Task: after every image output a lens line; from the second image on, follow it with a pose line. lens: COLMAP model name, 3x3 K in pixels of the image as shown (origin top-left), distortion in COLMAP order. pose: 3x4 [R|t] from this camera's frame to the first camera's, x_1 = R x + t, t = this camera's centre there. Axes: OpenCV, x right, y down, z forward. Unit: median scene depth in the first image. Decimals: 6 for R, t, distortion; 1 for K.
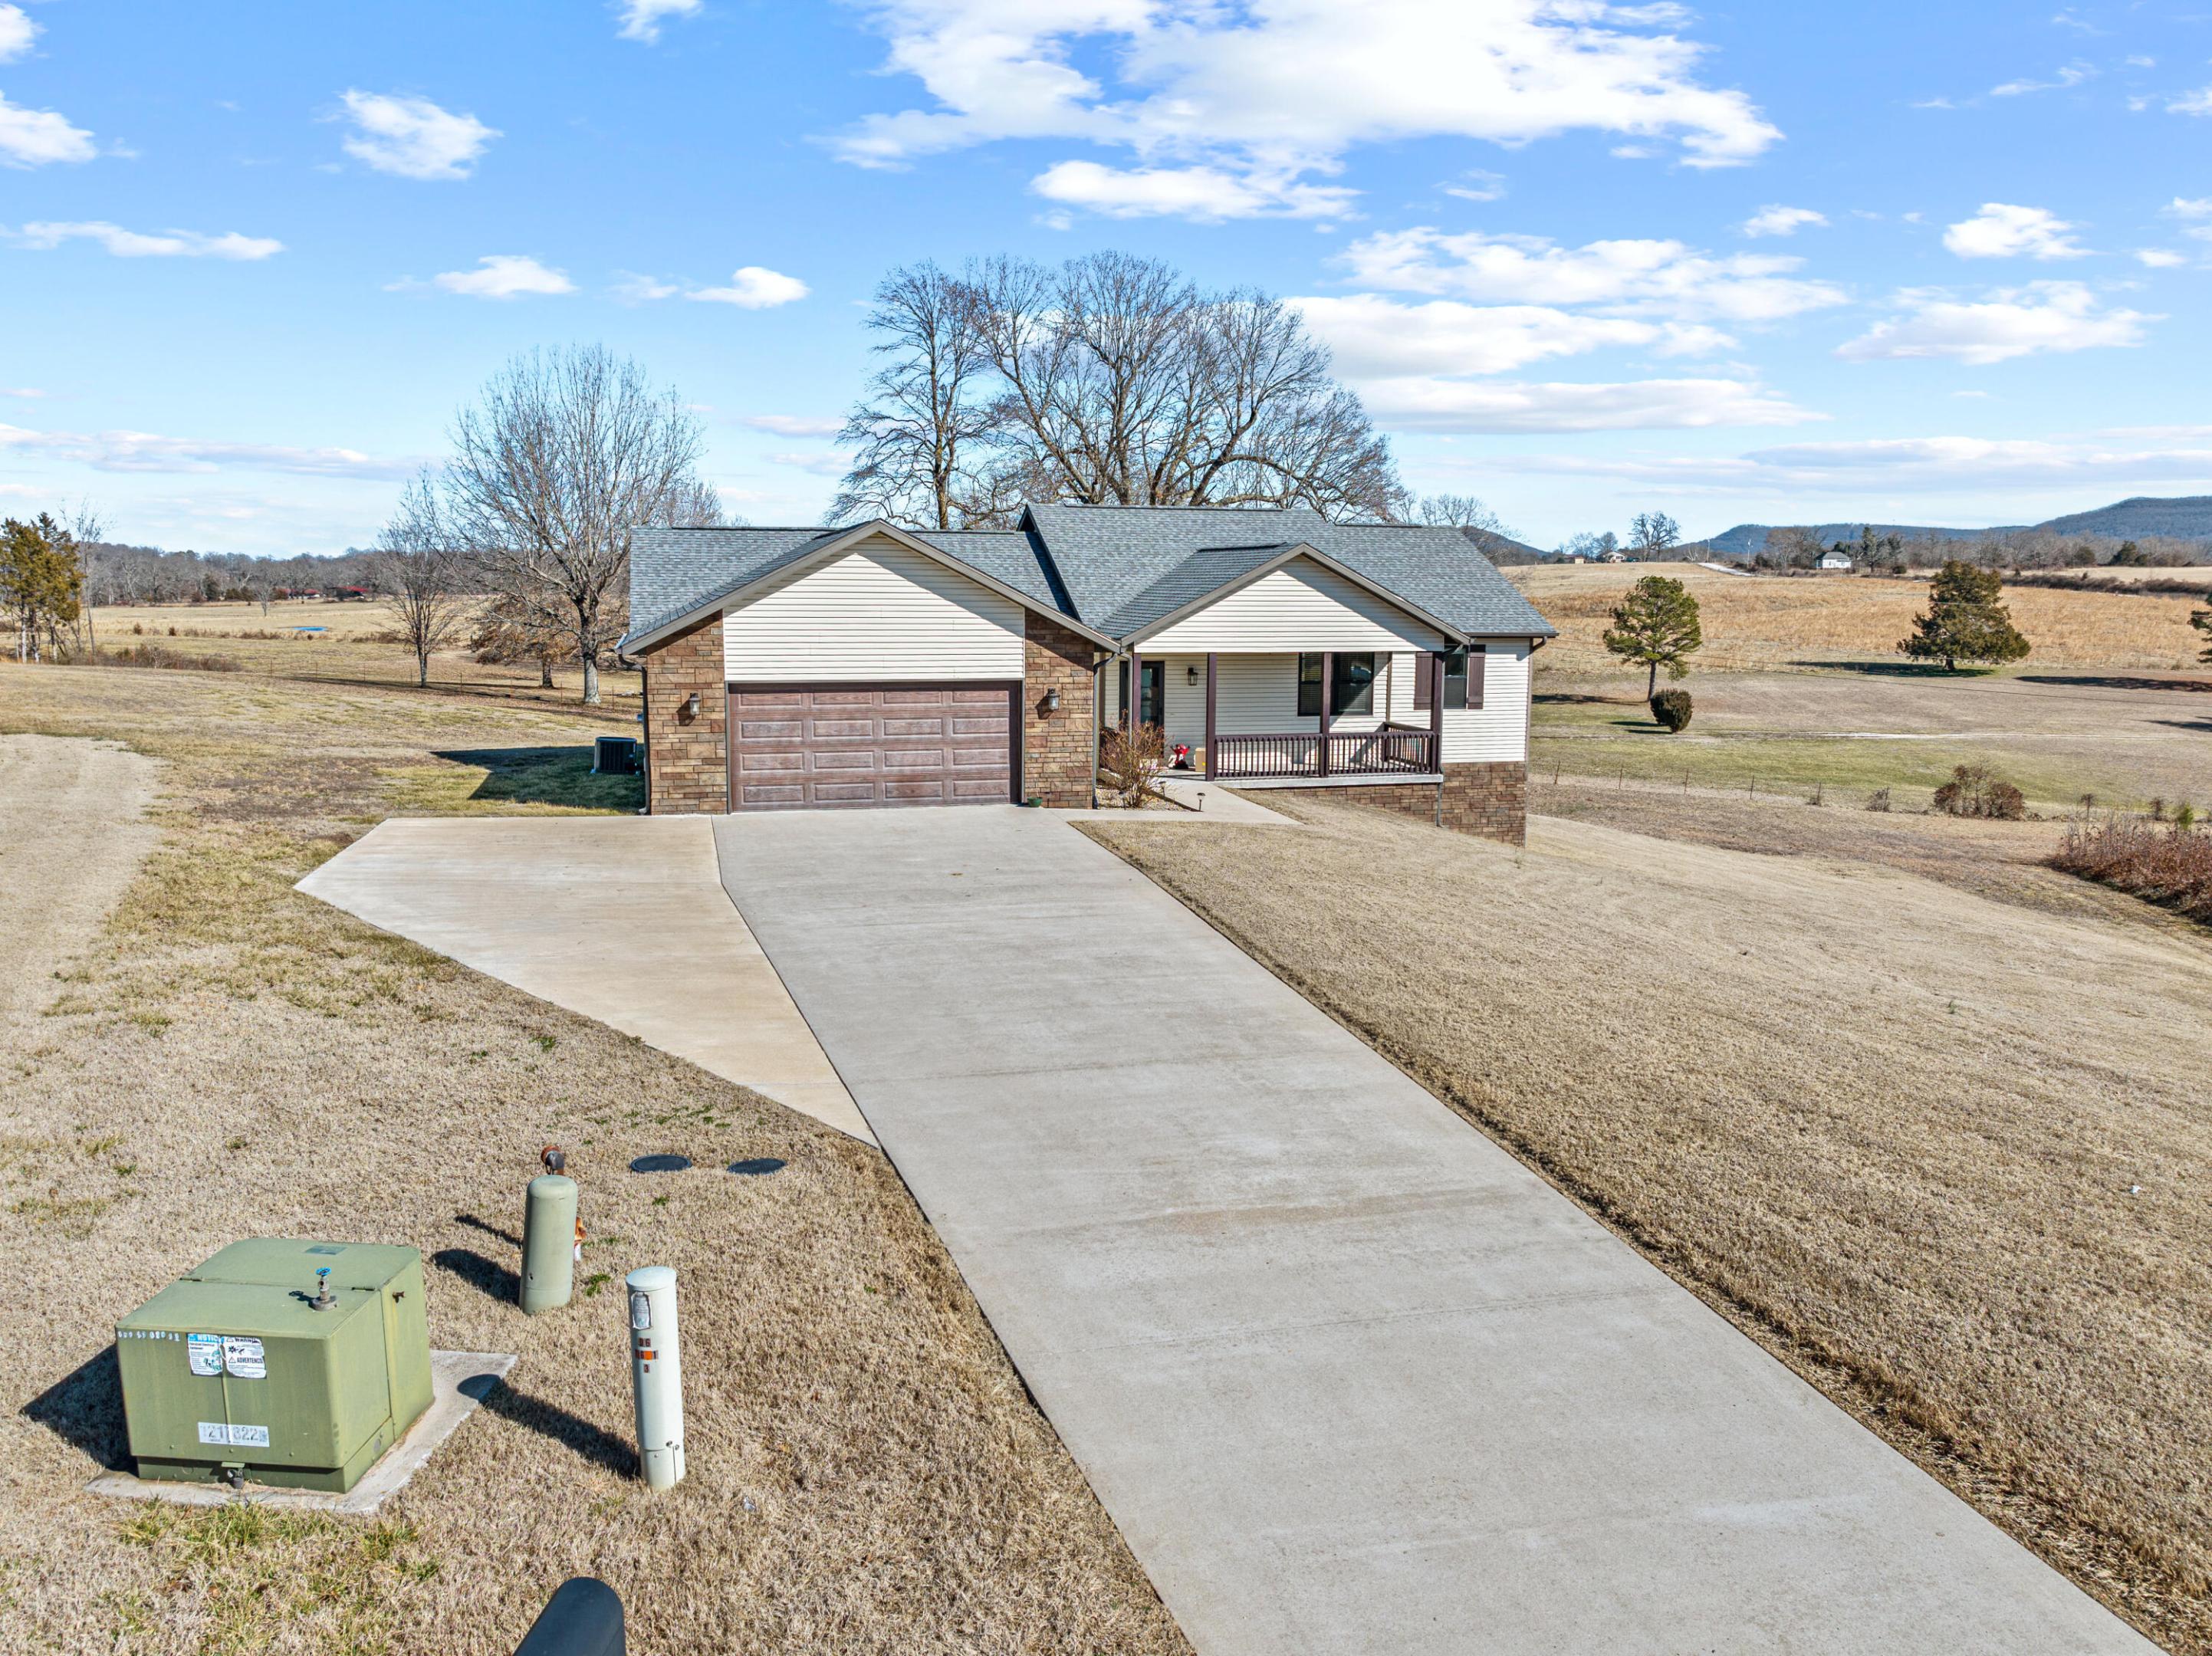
lens RADIAL K [[1559.9, 0, 1106.0], [0, 1559.9, 828.0], [0, 0, 1]] dist [-0.040306, 0.003796]
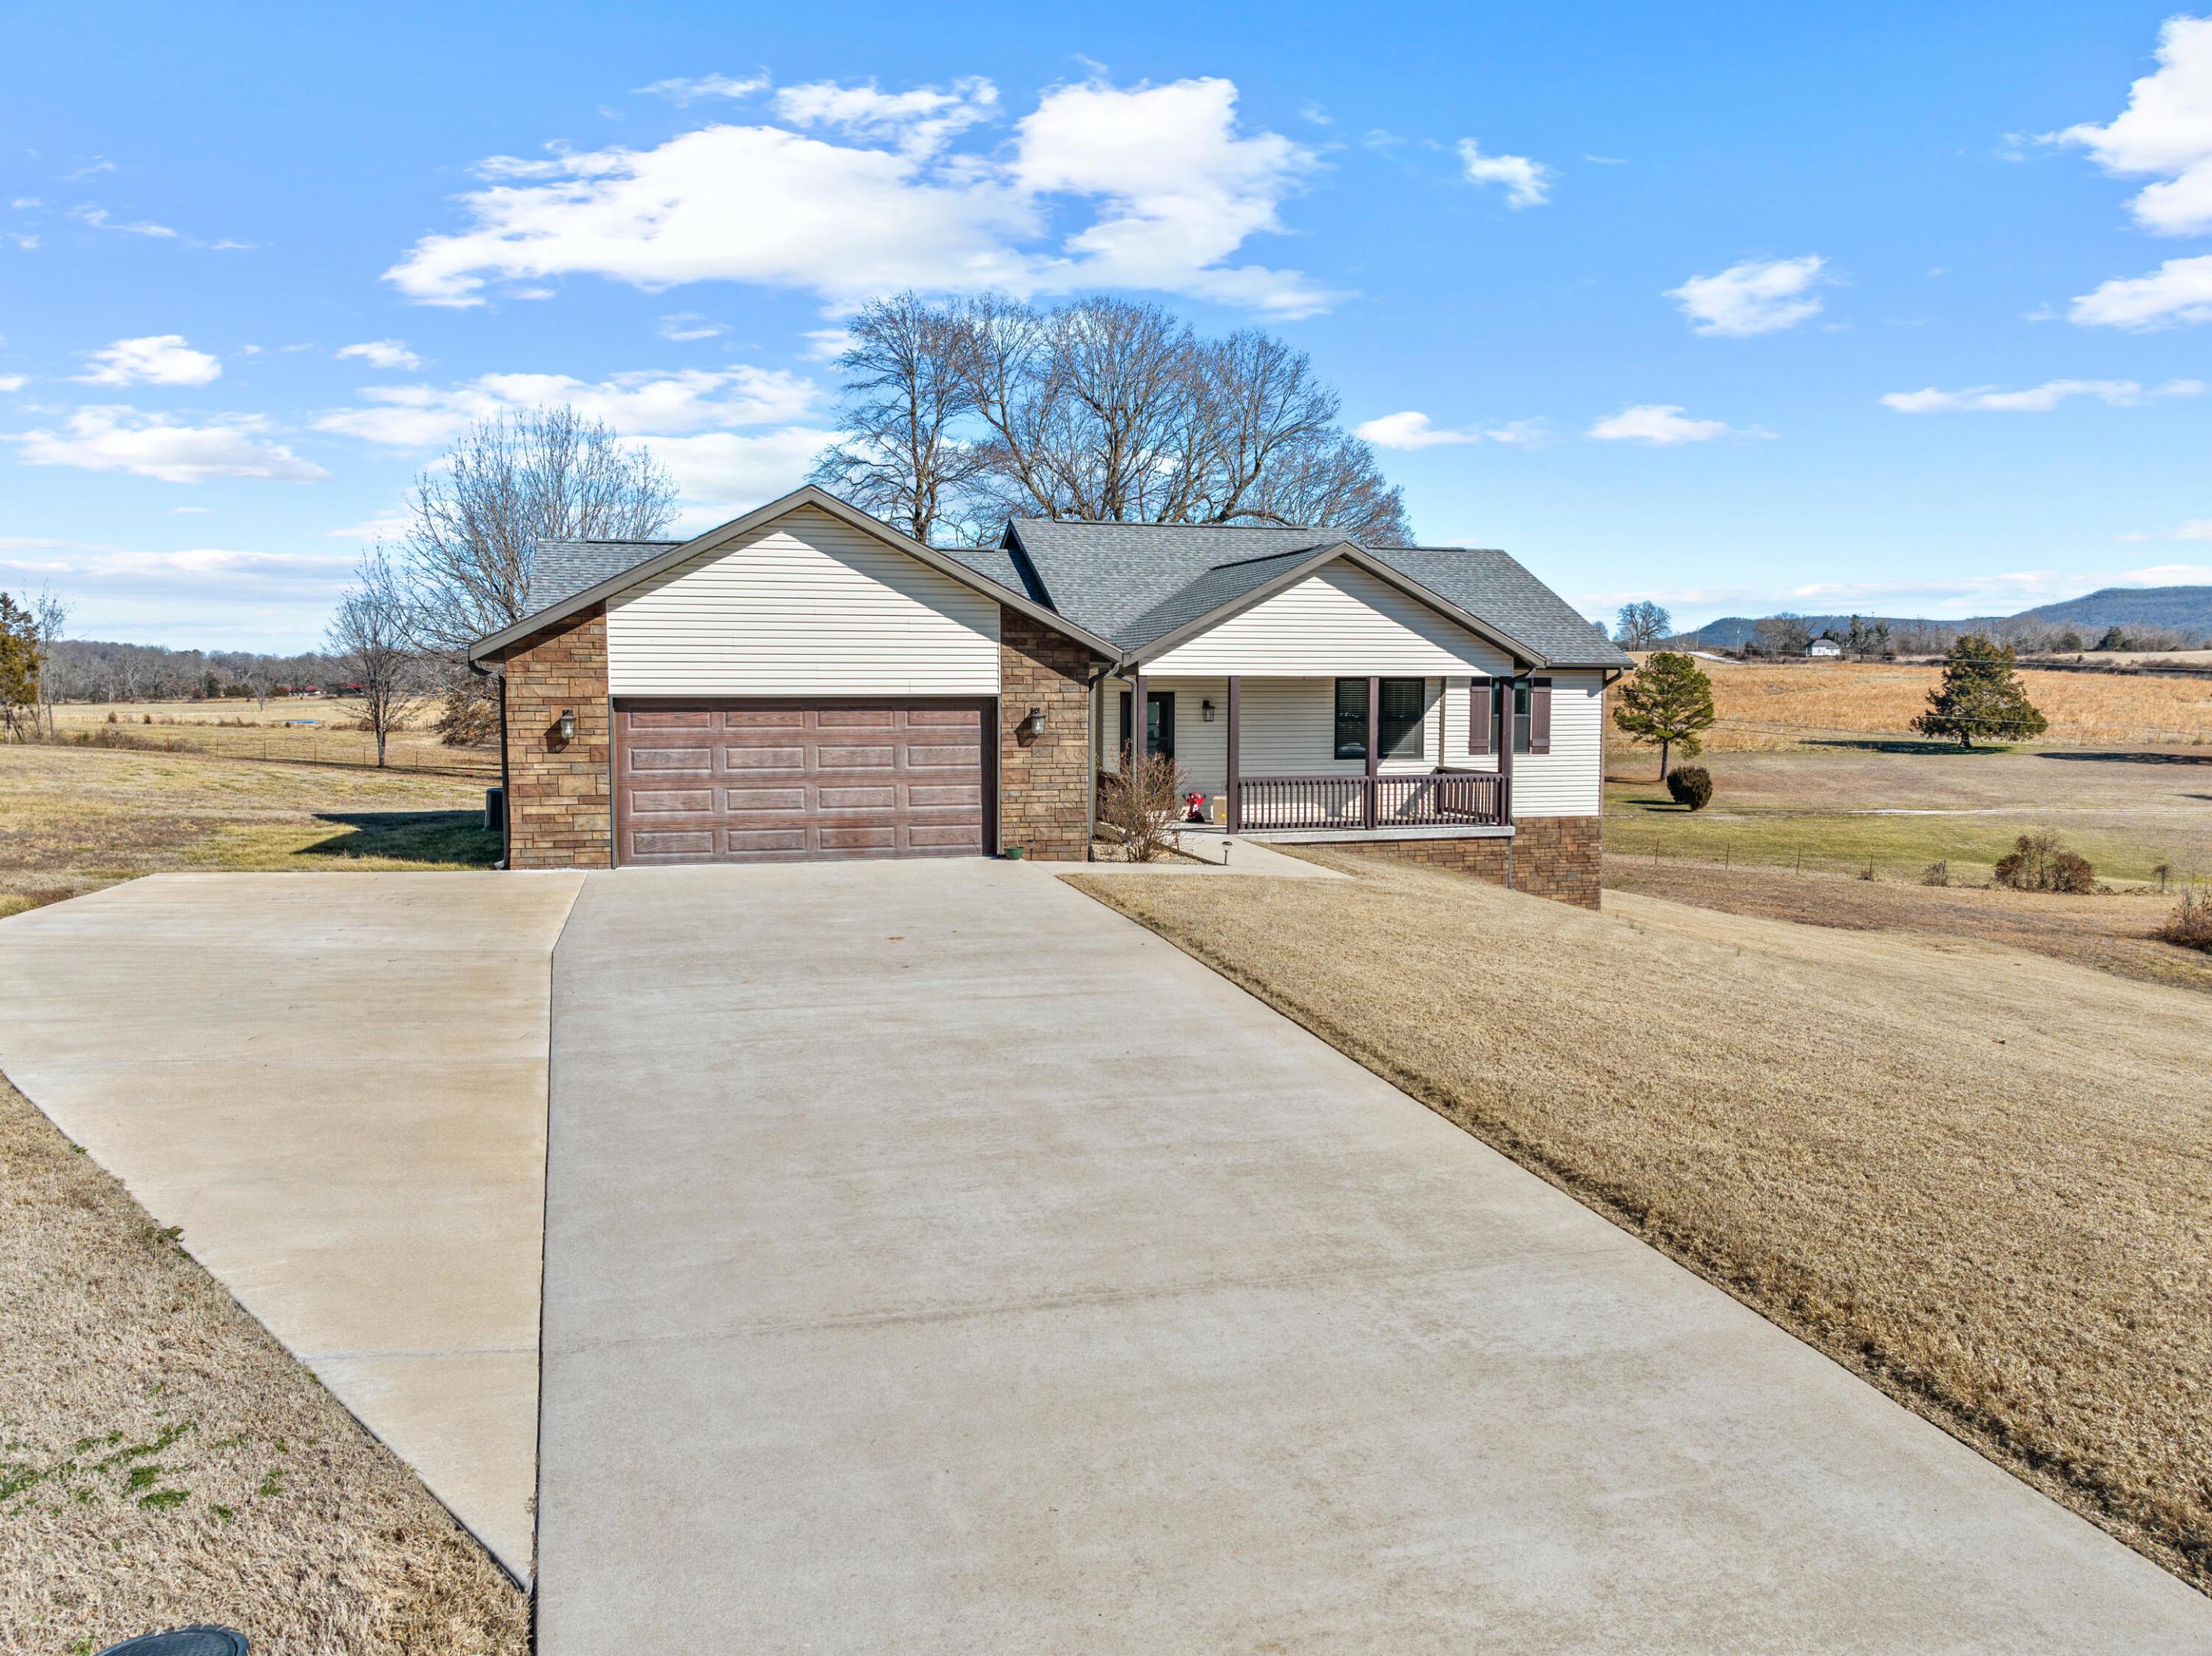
lens RADIAL K [[1548.6, 0, 1106.0], [0, 1548.6, 828.0], [0, 0, 1]] dist [-0.041958, 0.007066]
pose [[0.999979, -0.005792, 0.003061, -0.001753], [0.005964, 0.998212, -0.059479, 0.014007], [-0.002711, 0.059496, 0.998225, 0.191129]]
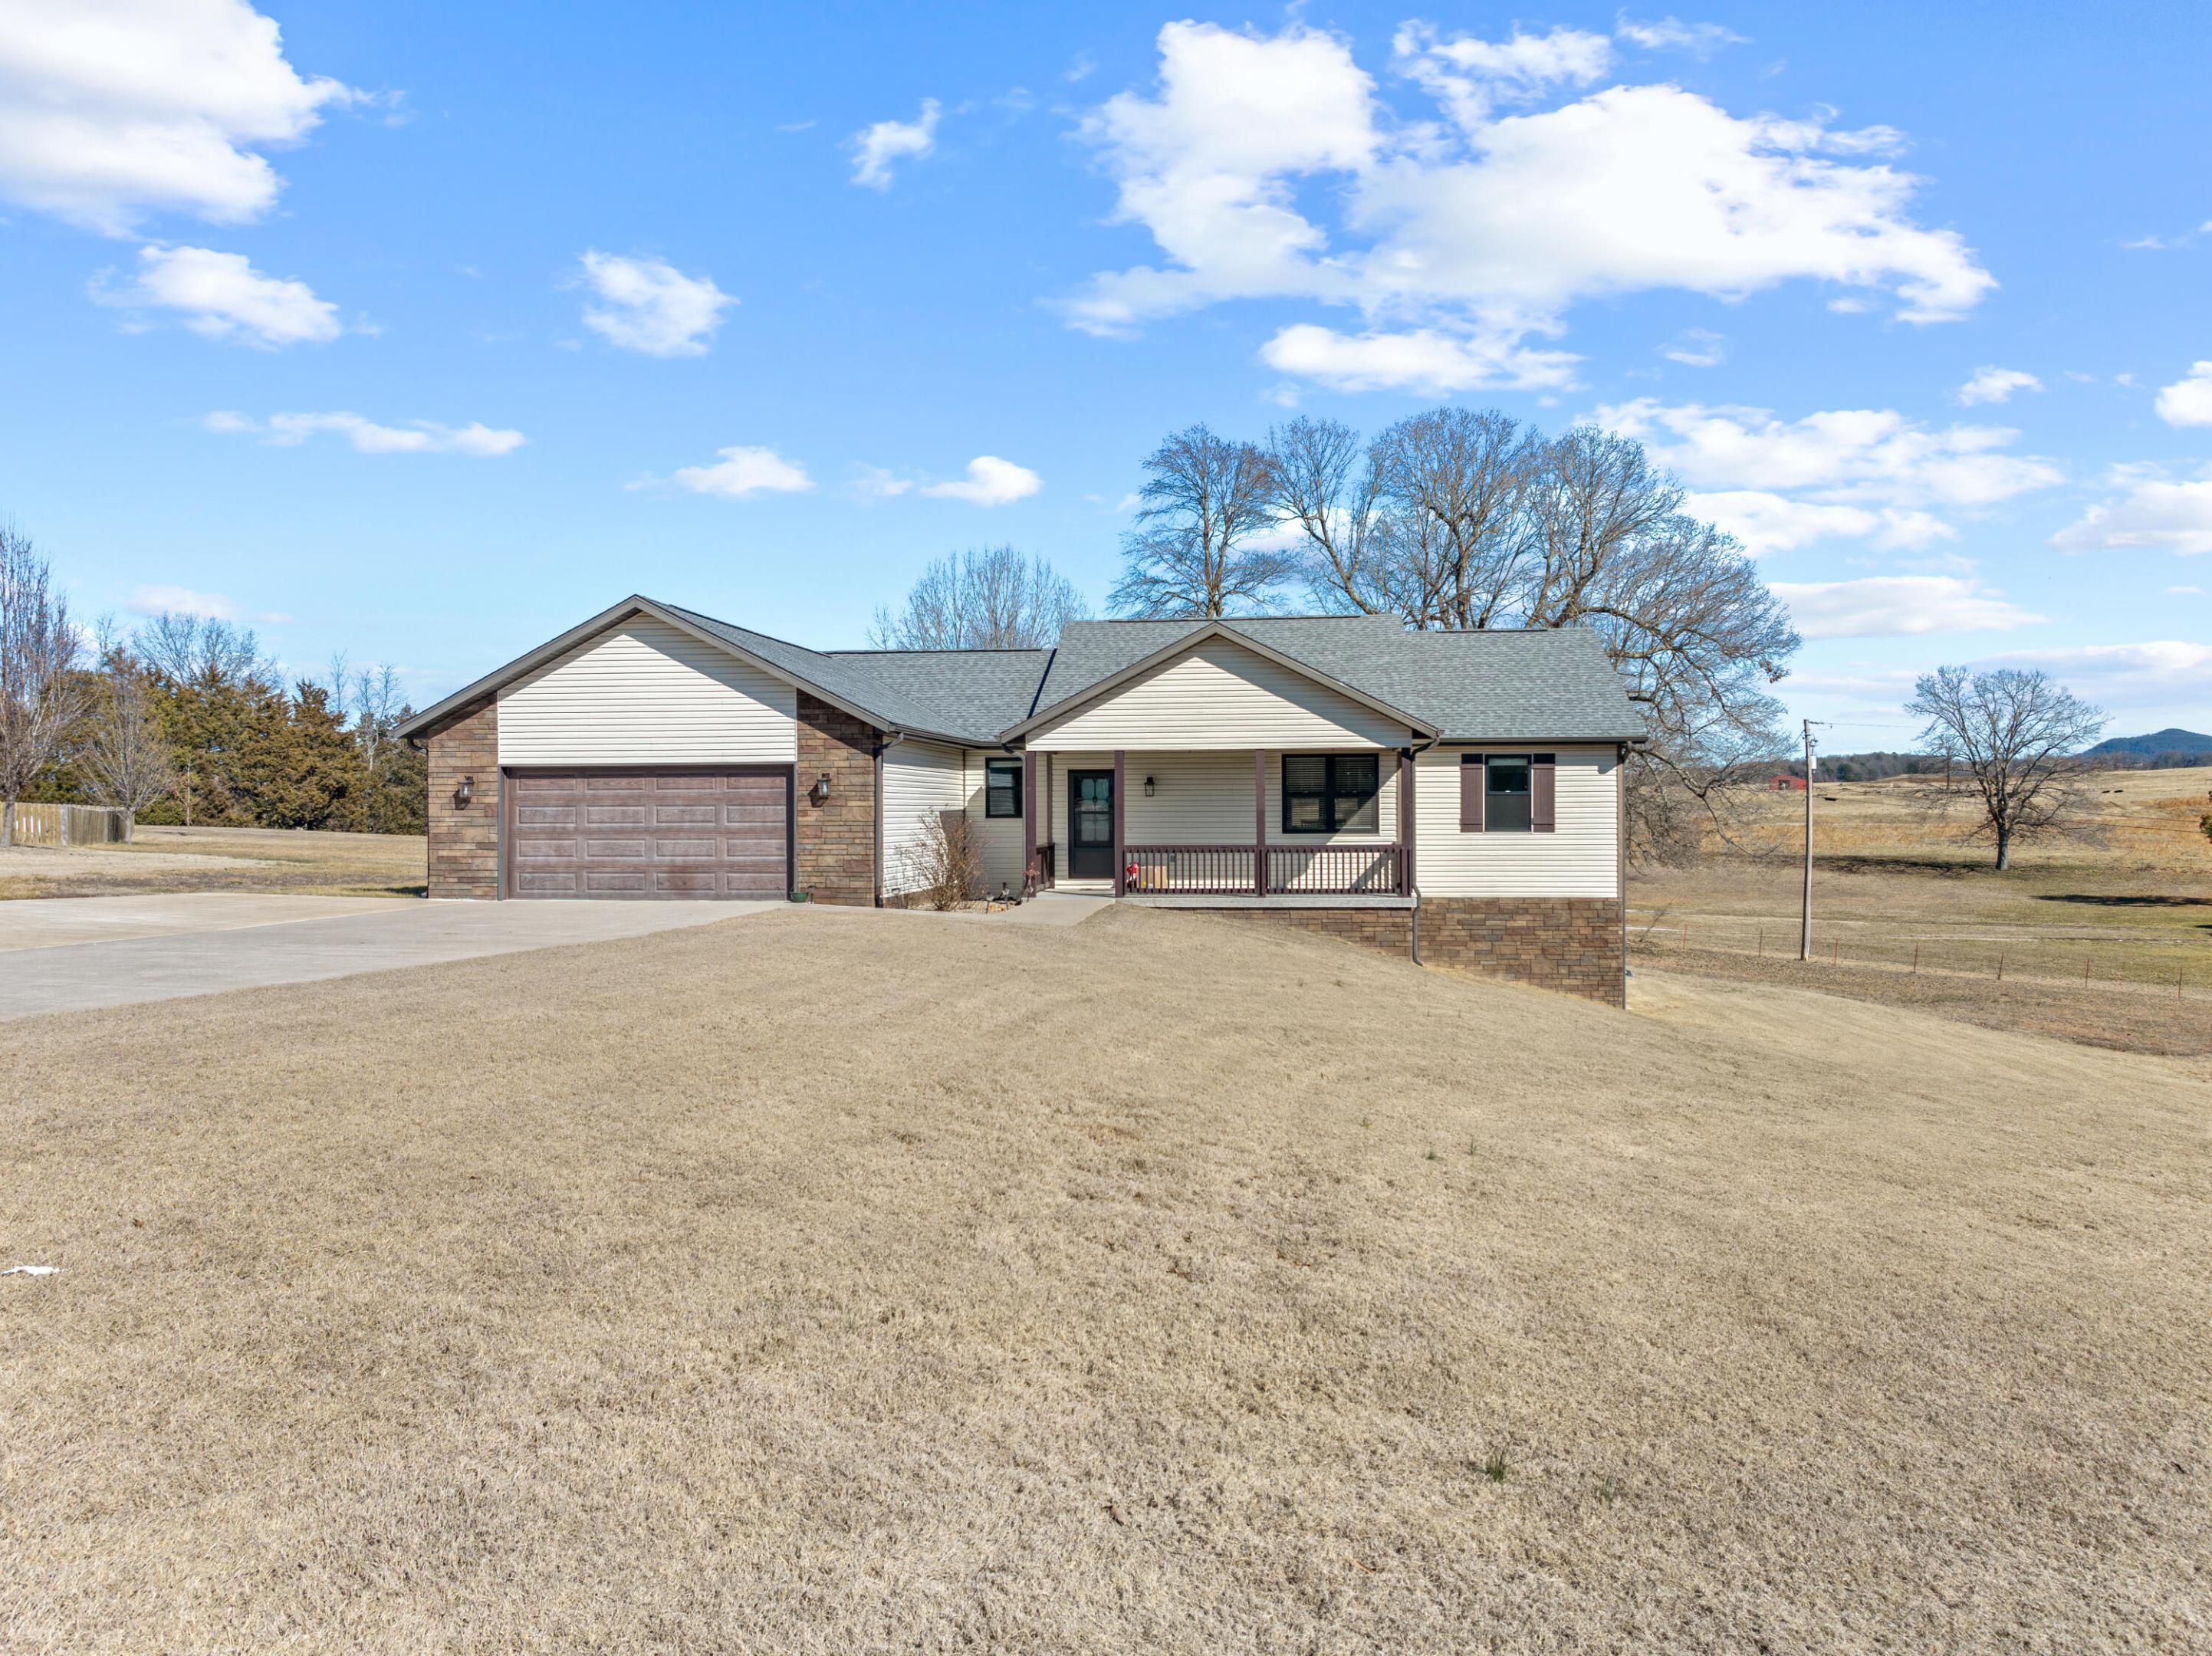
lens RADIAL K [[1537.0, 0, 1106.0], [0, 1537.0, 828.0], [0, 0, 1]] dist [-0.026557, -0.027564]
pose [[0.926000, -0.005867, -0.377478, 0.377081], [-0.046665, 0.990432, -0.129871, 0.042283], [0.374628, 0.137875, 0.916866, 0.201820]]
